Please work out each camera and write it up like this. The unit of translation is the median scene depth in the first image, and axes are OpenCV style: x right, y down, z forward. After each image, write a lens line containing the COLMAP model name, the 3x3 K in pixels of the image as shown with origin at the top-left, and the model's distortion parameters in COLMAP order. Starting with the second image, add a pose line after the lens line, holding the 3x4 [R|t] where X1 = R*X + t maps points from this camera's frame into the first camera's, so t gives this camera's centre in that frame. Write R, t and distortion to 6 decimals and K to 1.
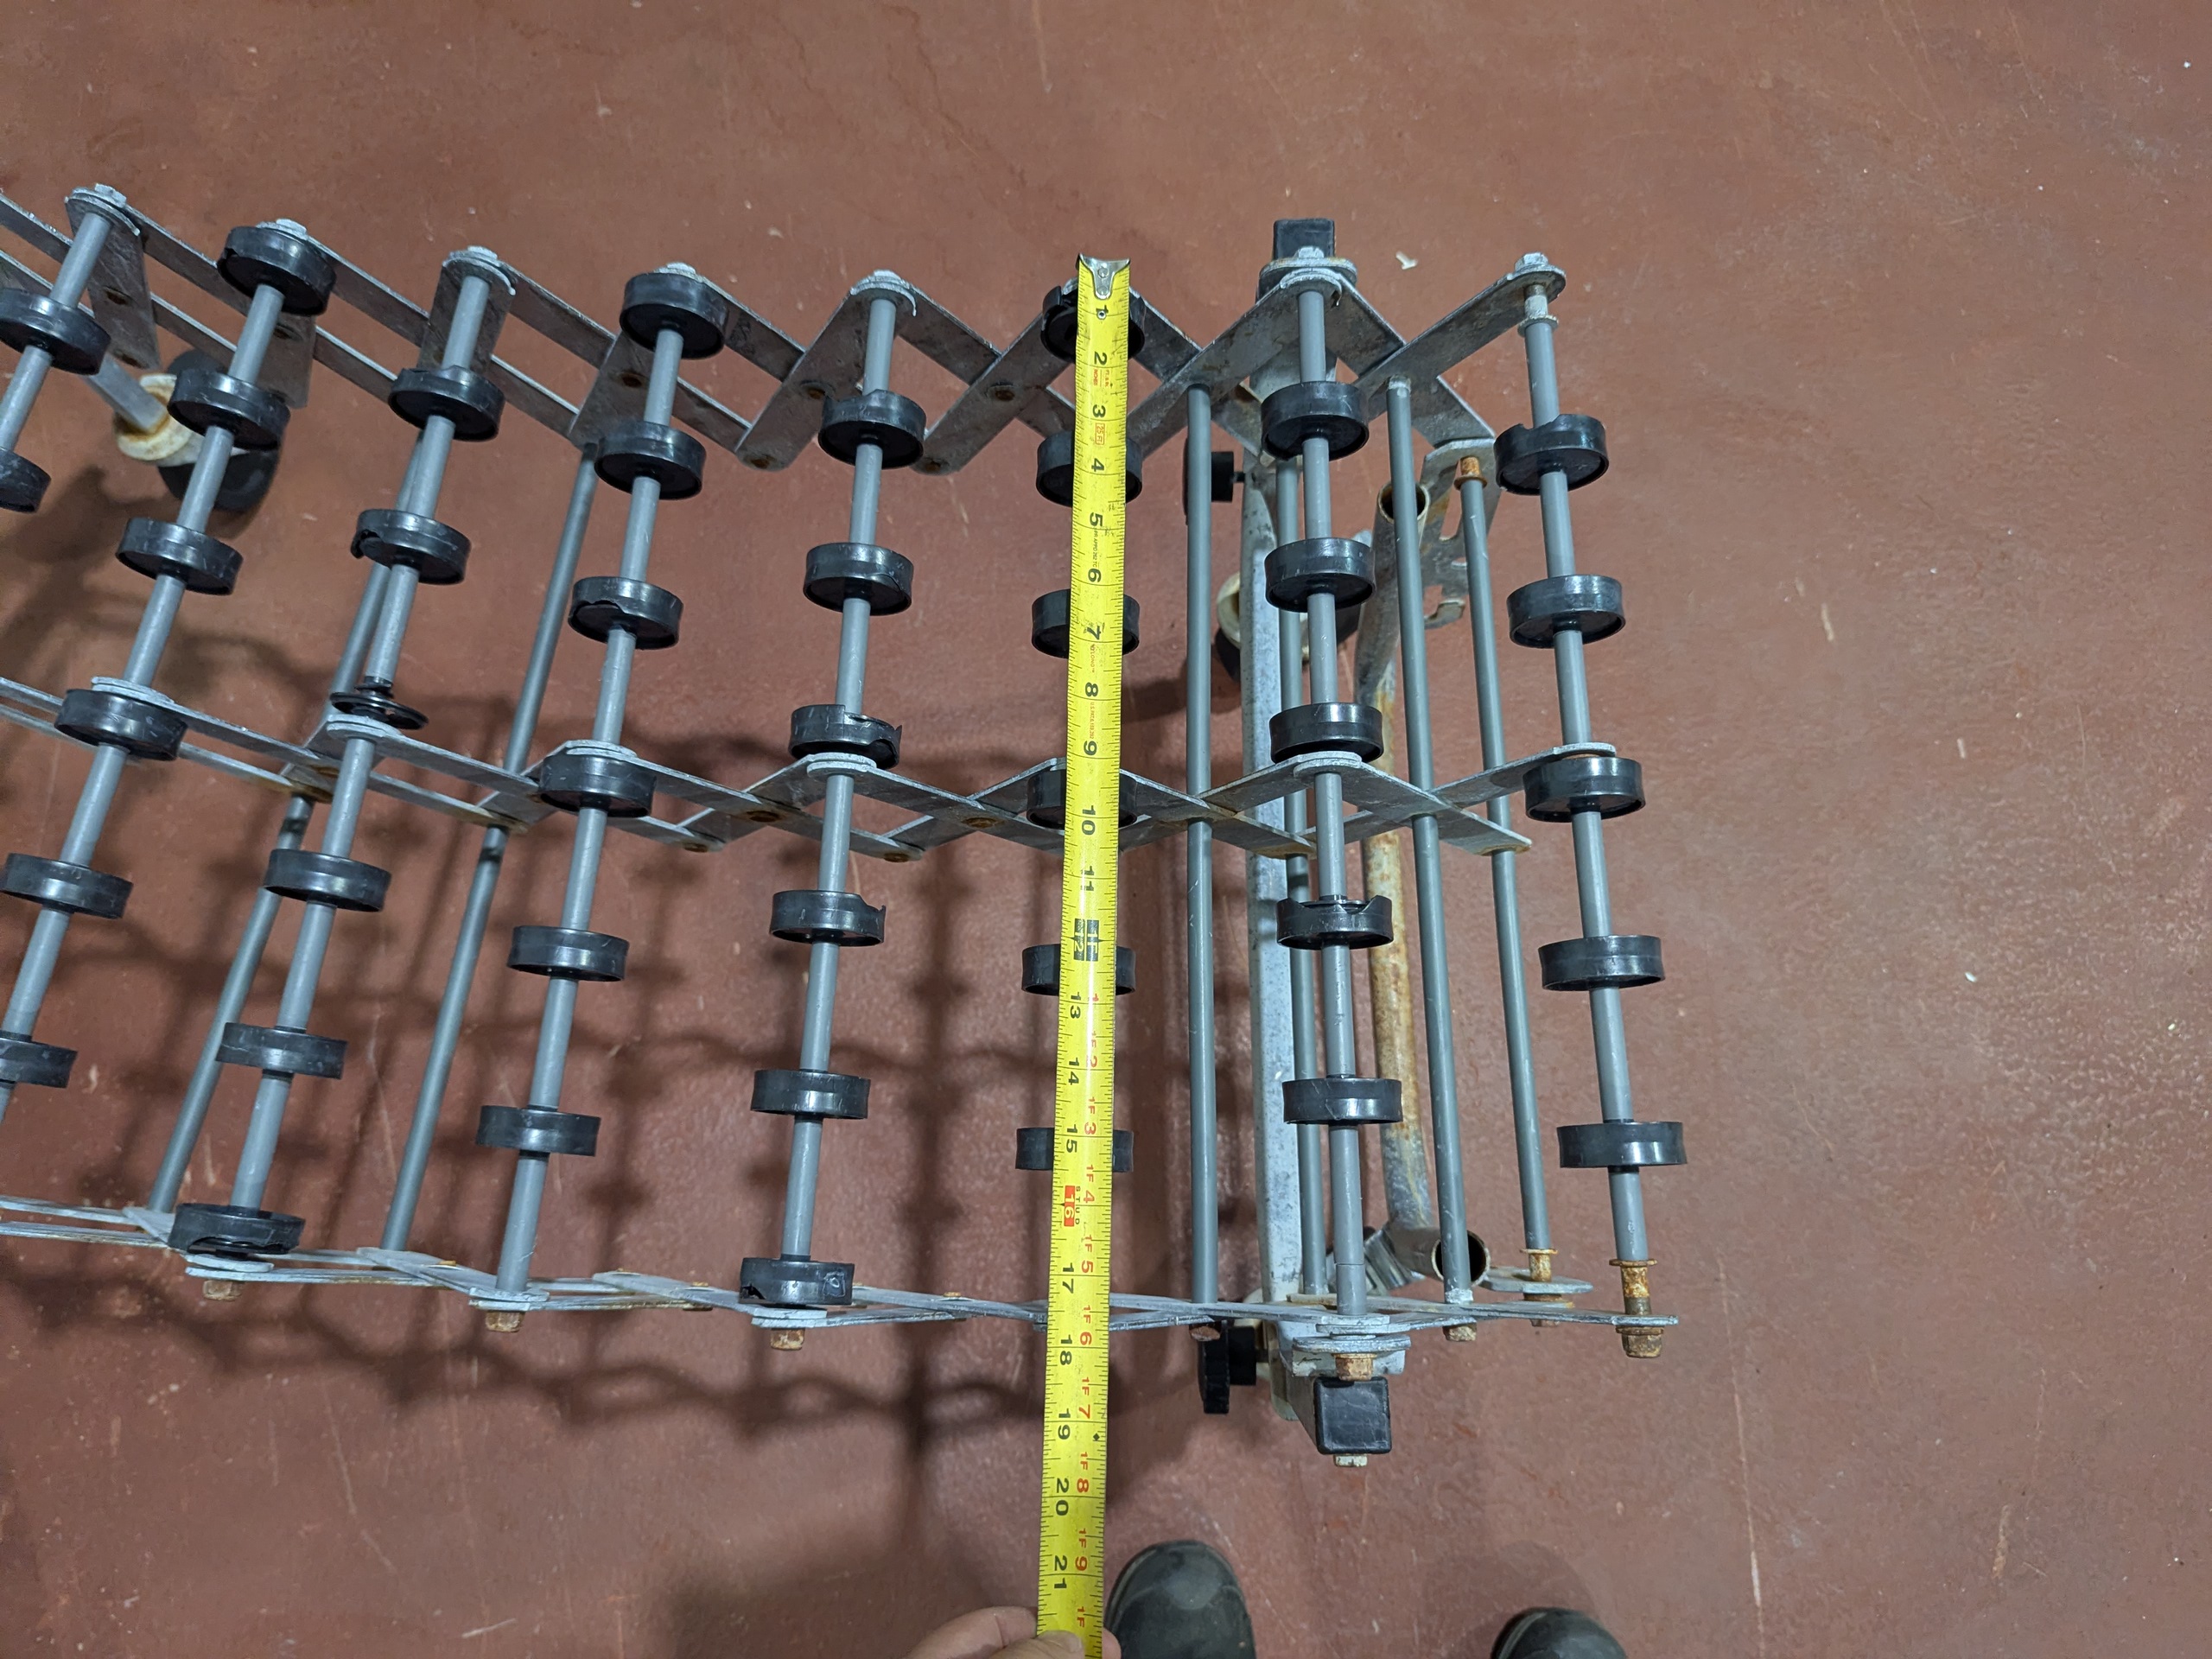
lens RADIAL K [[1566.4, 0, 1097.1], [0, 1566.4, 807.3], [0, 0, 1]] dist [0.063418, -0.066379]
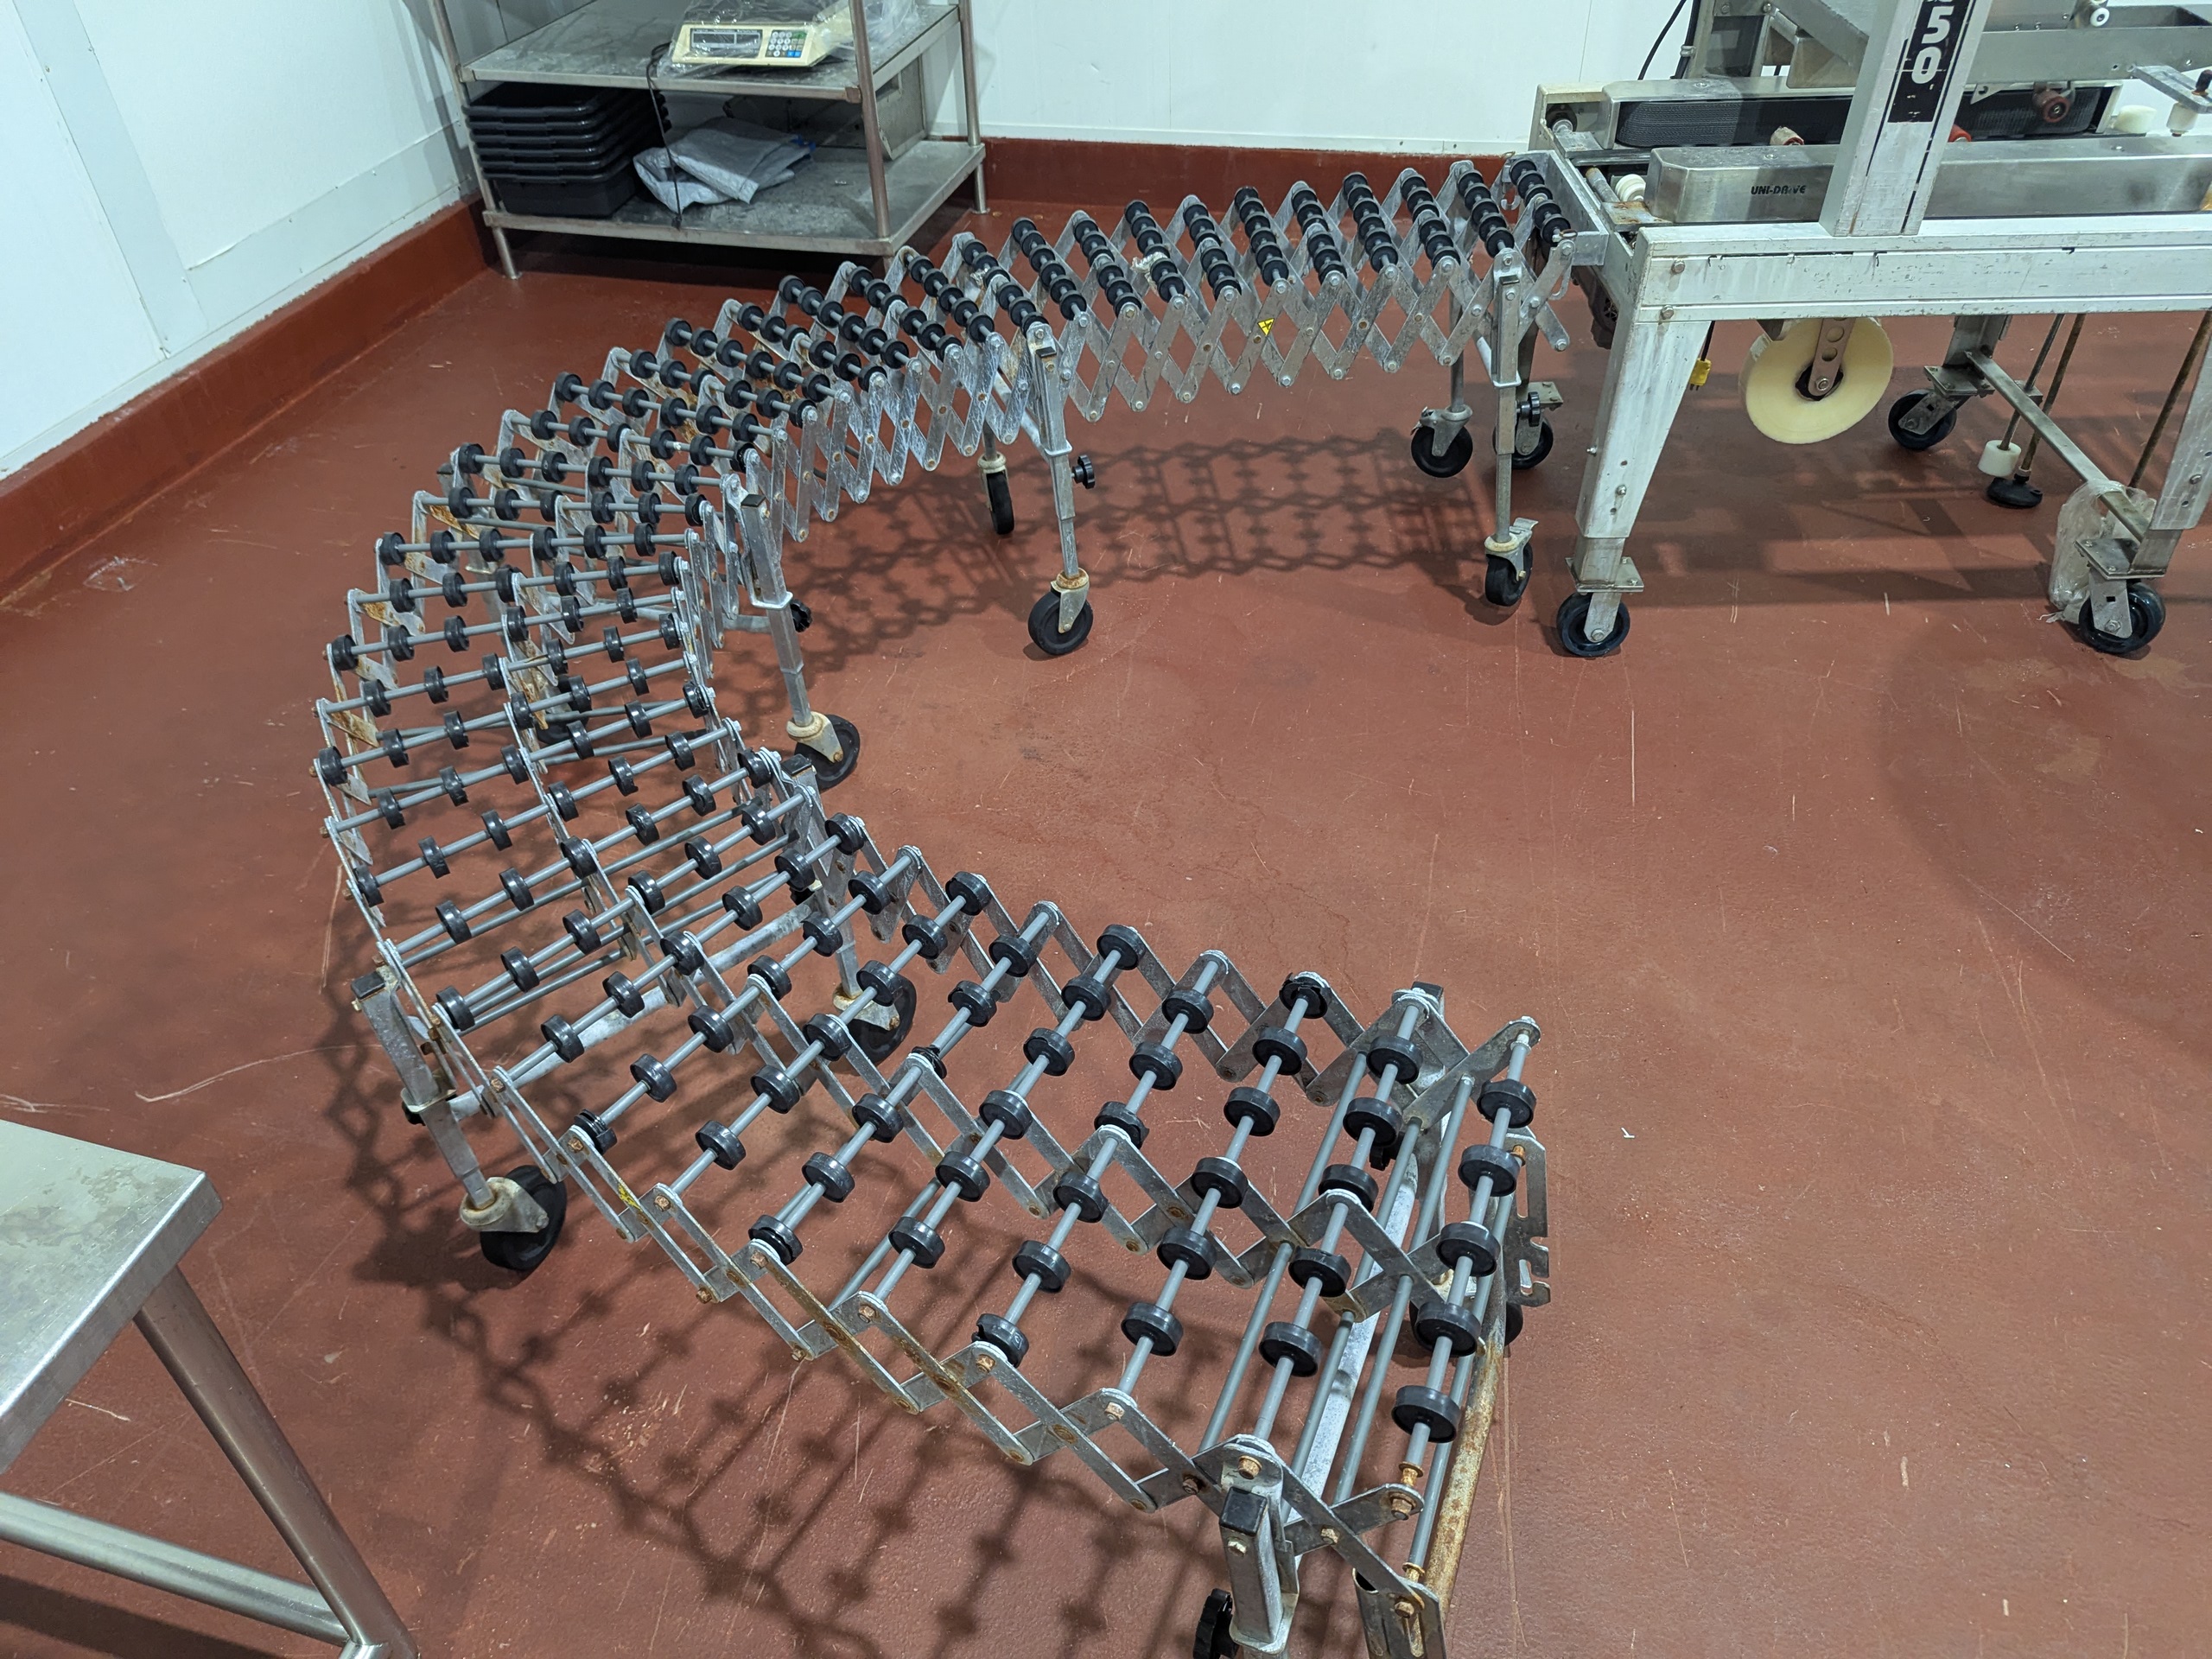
lens RADIAL K [[1566.4, 0, 1097.1], [0, 1566.4, 807.3], [0, 0, 1]] dist [0.063418, -0.066379]
pose [[0.911670, 0.194910, -0.361757, 0.282968], [-0.363212, 0.793950, -0.487565, 0.381726], [0.192186, 0.575893, 0.794614, -0.525512]]
